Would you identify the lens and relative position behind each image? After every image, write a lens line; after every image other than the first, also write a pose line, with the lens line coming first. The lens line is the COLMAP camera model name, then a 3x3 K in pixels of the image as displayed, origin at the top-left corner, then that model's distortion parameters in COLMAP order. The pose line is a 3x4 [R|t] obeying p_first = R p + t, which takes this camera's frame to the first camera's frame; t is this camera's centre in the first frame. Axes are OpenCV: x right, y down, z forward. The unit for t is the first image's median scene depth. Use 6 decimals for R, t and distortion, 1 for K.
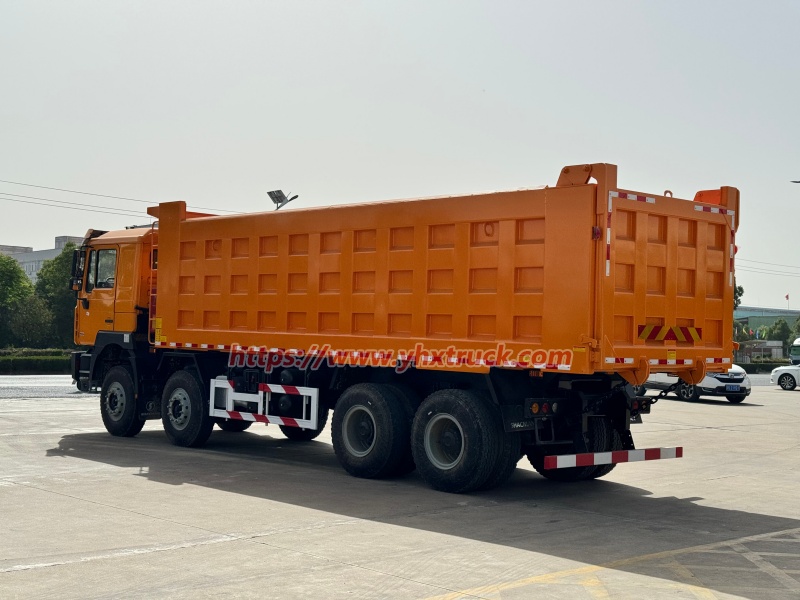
lens RADIAL K [[1135.0, 0, 400.0], [0, 1135.0, 300.0], [0, 0, 1]] dist [0.113349, 0.022020]
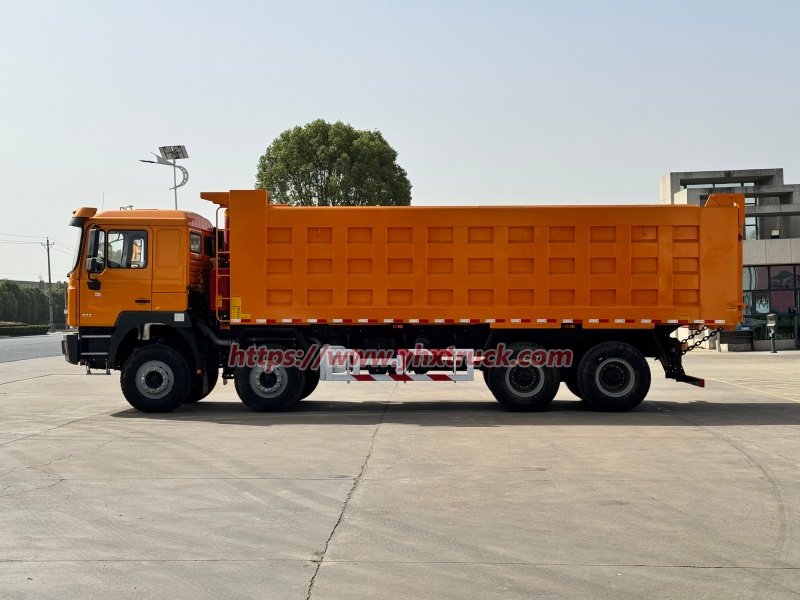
lens RADIAL K [[1135.0, 0, 400.0], [0, 1135.0, 300.0], [0, 0, 1]] dist [0.113349, 0.022020]
pose [[0.695702, -0.039718, 0.717232, -0.924673], [0.002836, 0.998614, 0.052550, -0.039797], [-0.718325, -0.034525, 0.694851, 0.149414]]
